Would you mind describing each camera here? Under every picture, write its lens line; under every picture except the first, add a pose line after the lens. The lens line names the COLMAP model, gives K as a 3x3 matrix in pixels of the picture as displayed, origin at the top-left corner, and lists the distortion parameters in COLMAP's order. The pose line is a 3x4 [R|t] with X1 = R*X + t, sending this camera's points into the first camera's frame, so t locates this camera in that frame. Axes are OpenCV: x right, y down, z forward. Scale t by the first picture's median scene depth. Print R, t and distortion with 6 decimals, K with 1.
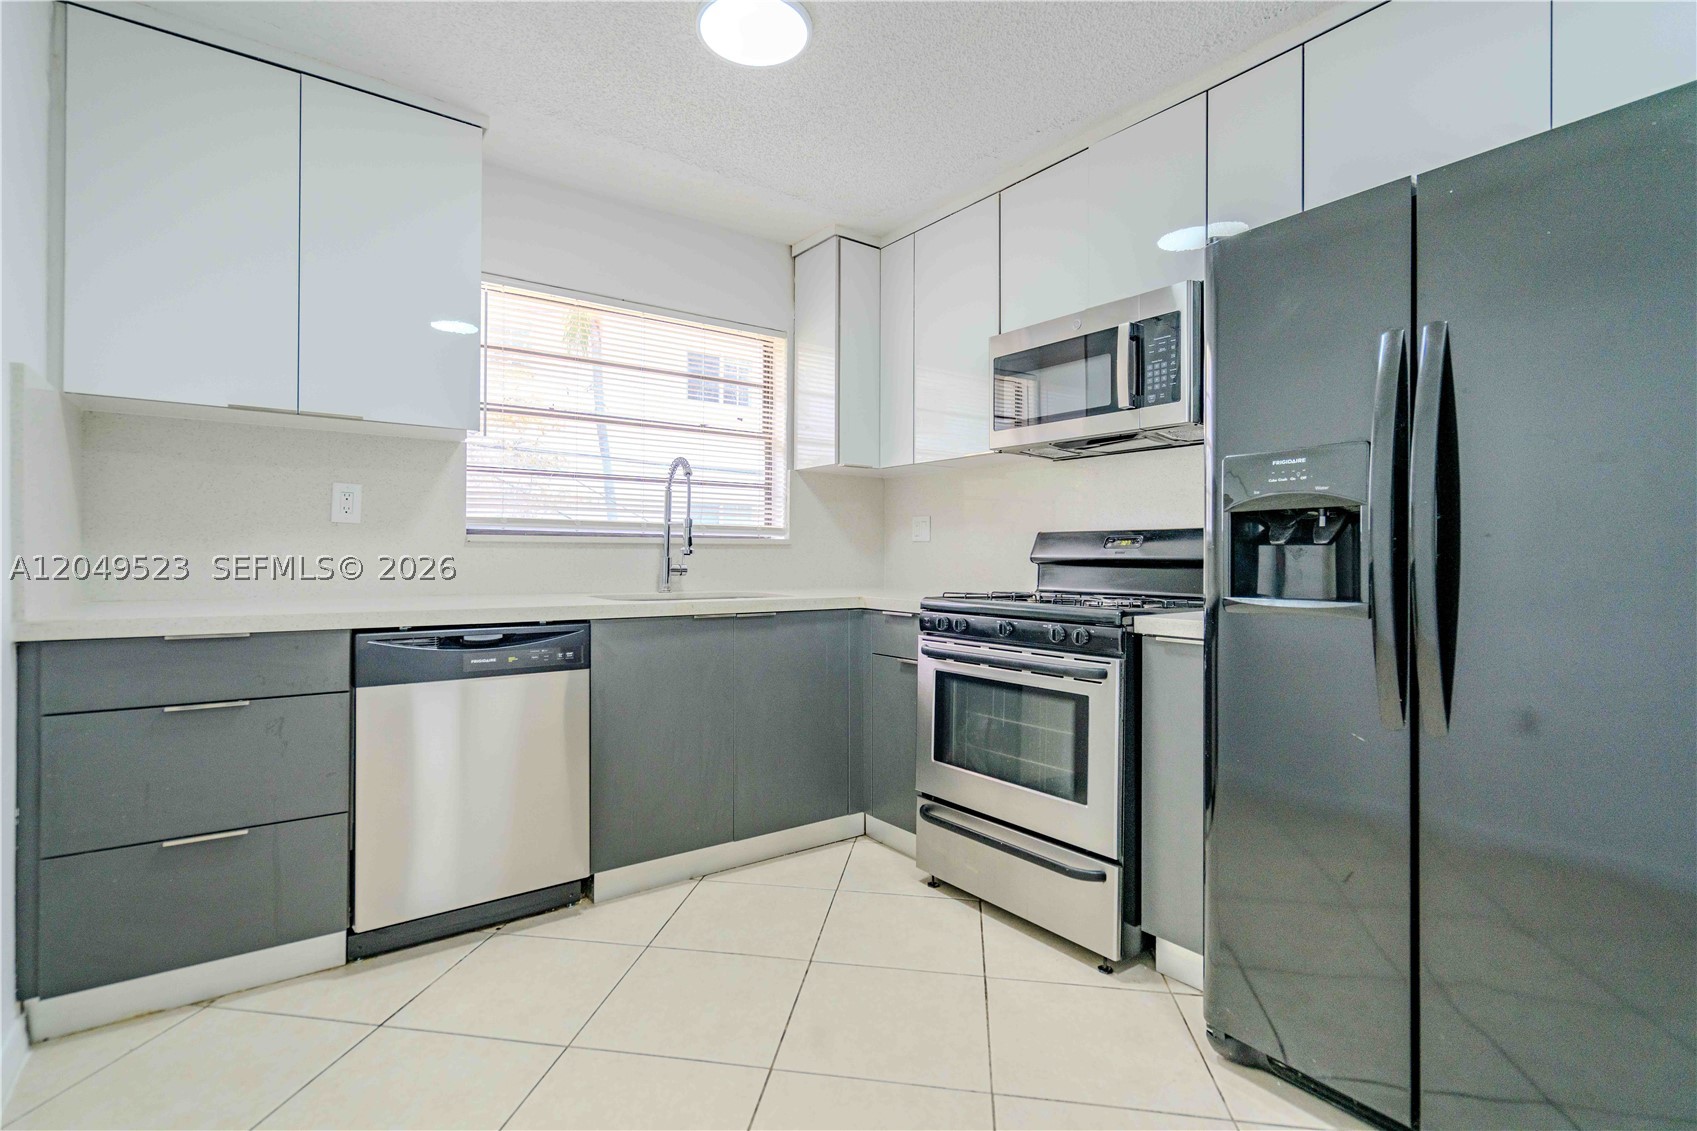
lens RADIAL K [[799.5, 0, 845.4], [0, 799.5, 556.4], [0, 0, 1]] dist [0.000354, 0.000446]
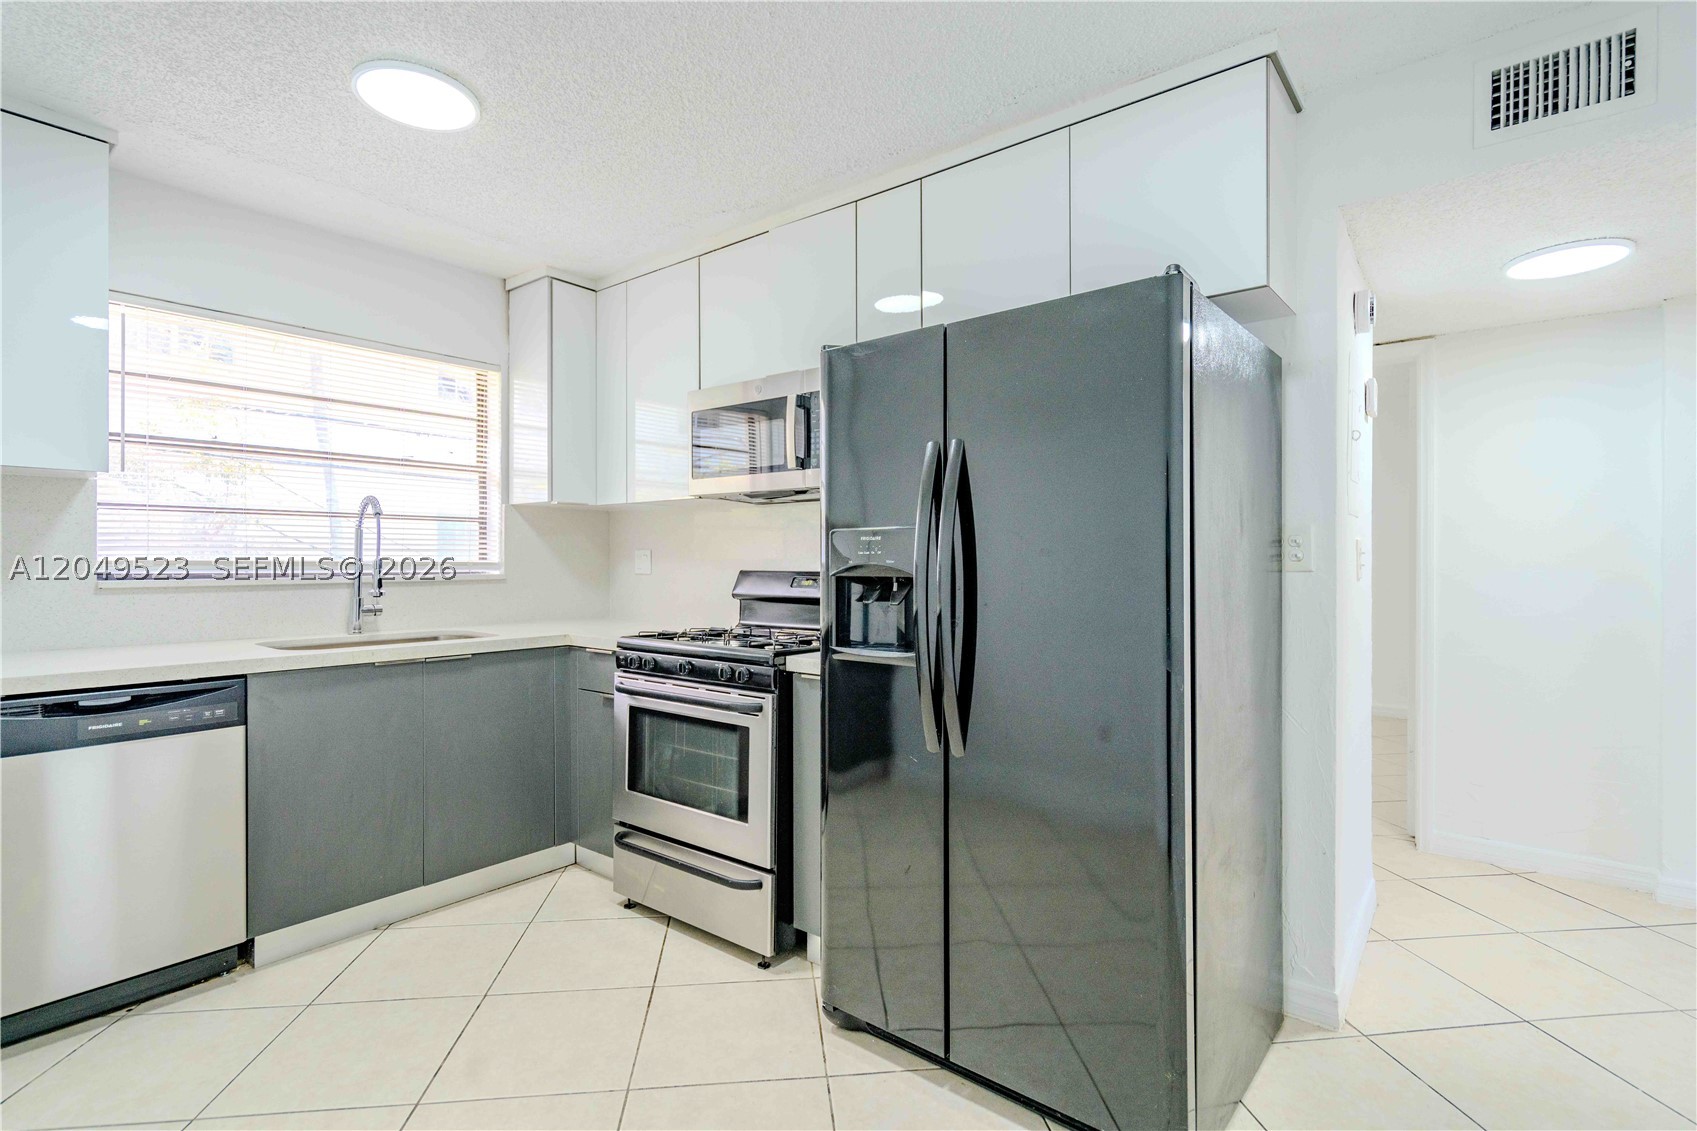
lens RADIAL K [[799.5, 0, 848.5], [0, 799.5, 565.5], [0, 0, 1]] dist [0.000904, 0.000621]
pose [[0.964280, -0.004196, 0.264853, 0.119809], [0.003739, 0.999991, 0.002230, -0.048788], [-0.264860, -0.001160, 0.964286, -0.114281]]
